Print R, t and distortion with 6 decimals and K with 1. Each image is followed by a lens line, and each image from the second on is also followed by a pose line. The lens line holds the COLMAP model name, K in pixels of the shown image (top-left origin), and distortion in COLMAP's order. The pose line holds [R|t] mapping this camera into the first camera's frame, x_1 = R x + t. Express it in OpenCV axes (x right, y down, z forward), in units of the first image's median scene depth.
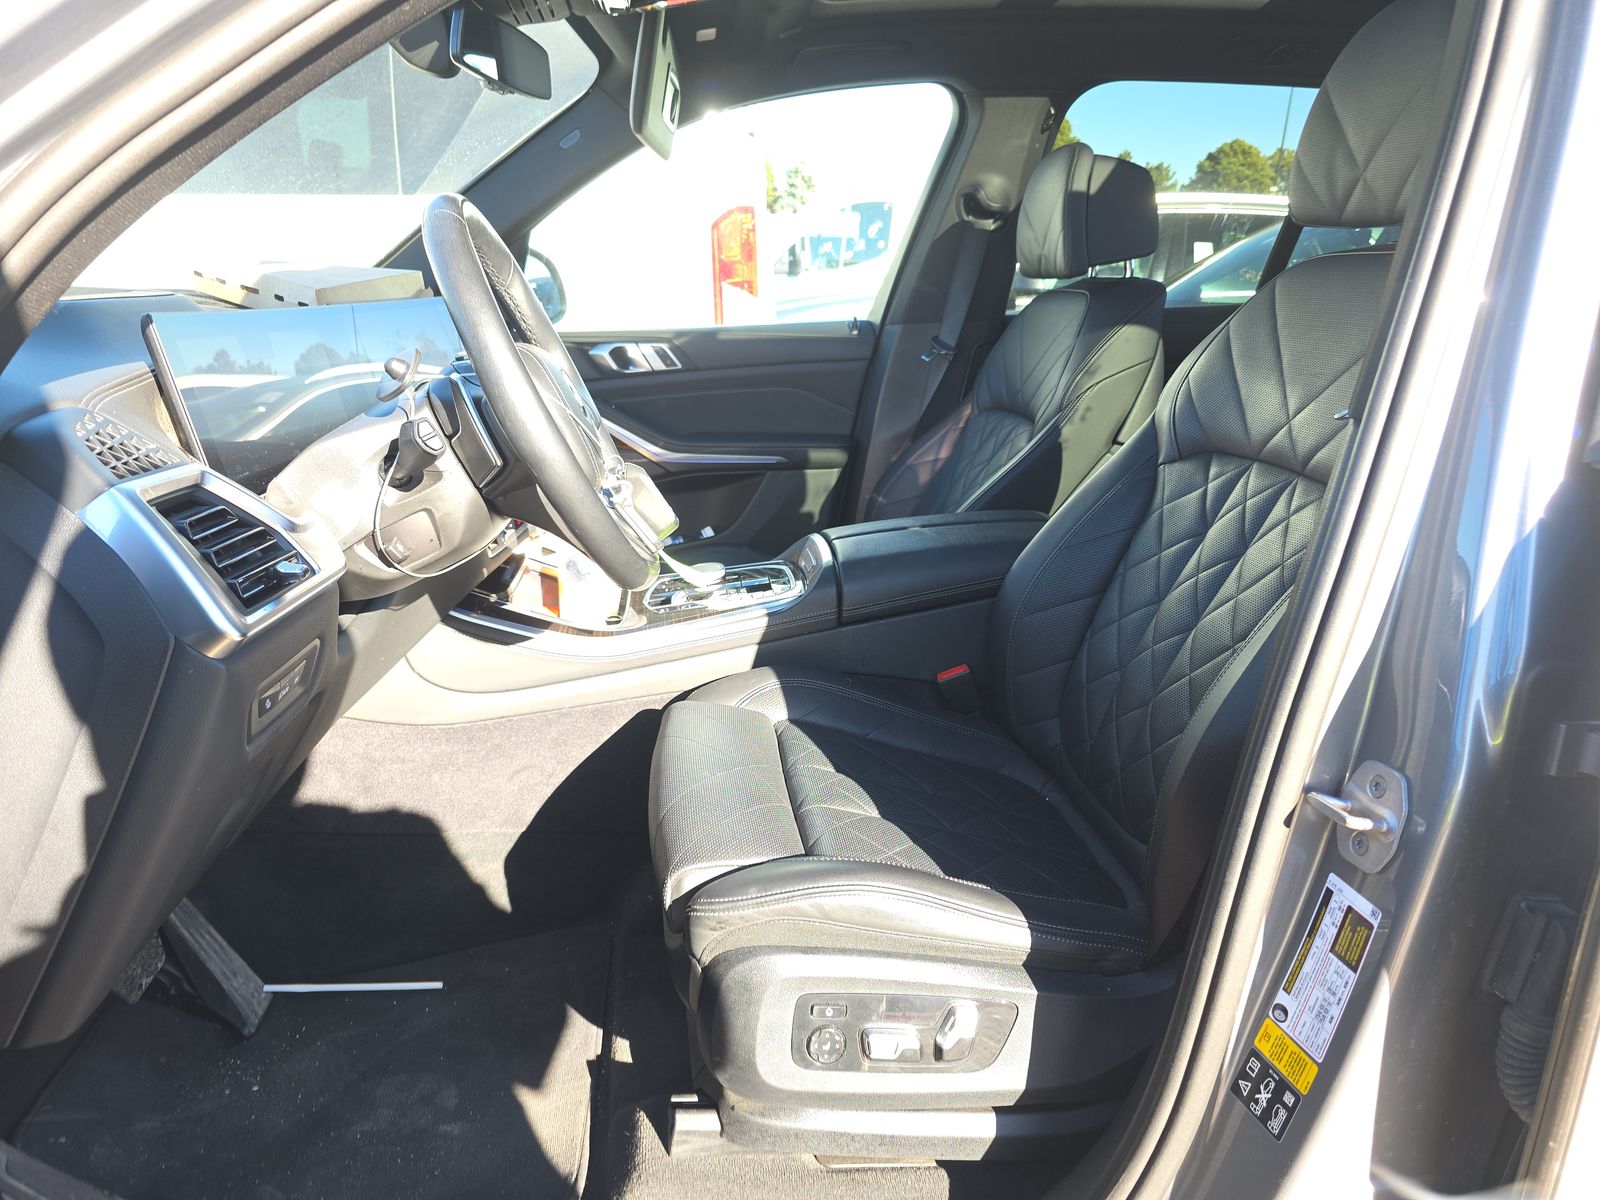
lens RADIAL K [[1057.0, 0, 798.6], [0, 1057.0, 602.3], [0, 0, 1]] dist [0.049463, -0.031906]
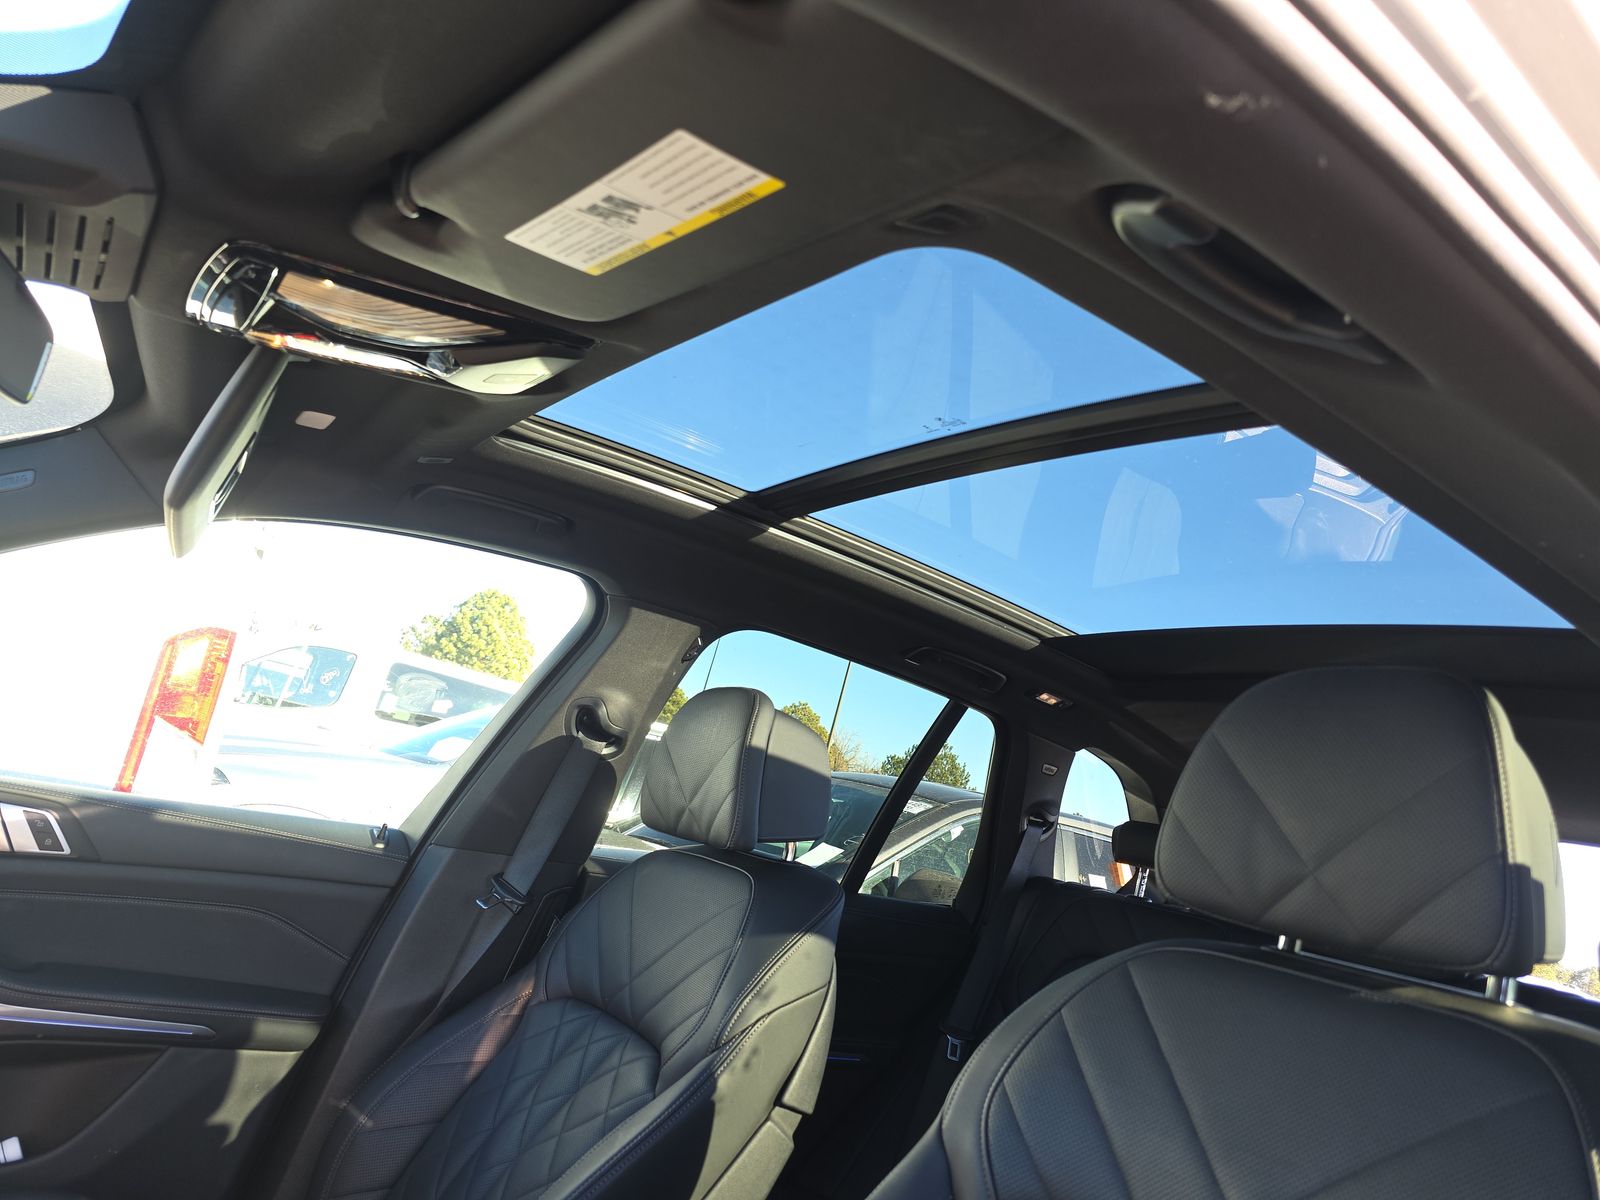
lens RADIAL K [[1057.0, 0, 798.6], [0, 1057.0, 602.3], [0, 0, 1]] dist [0.049463, -0.031906]
pose [[0.850688, 0.278732, 0.445689, -0.074705], [-0.058030, 0.892460, -0.447379, -0.105388], [-0.522458, 0.354716, 0.775380, 0.268960]]
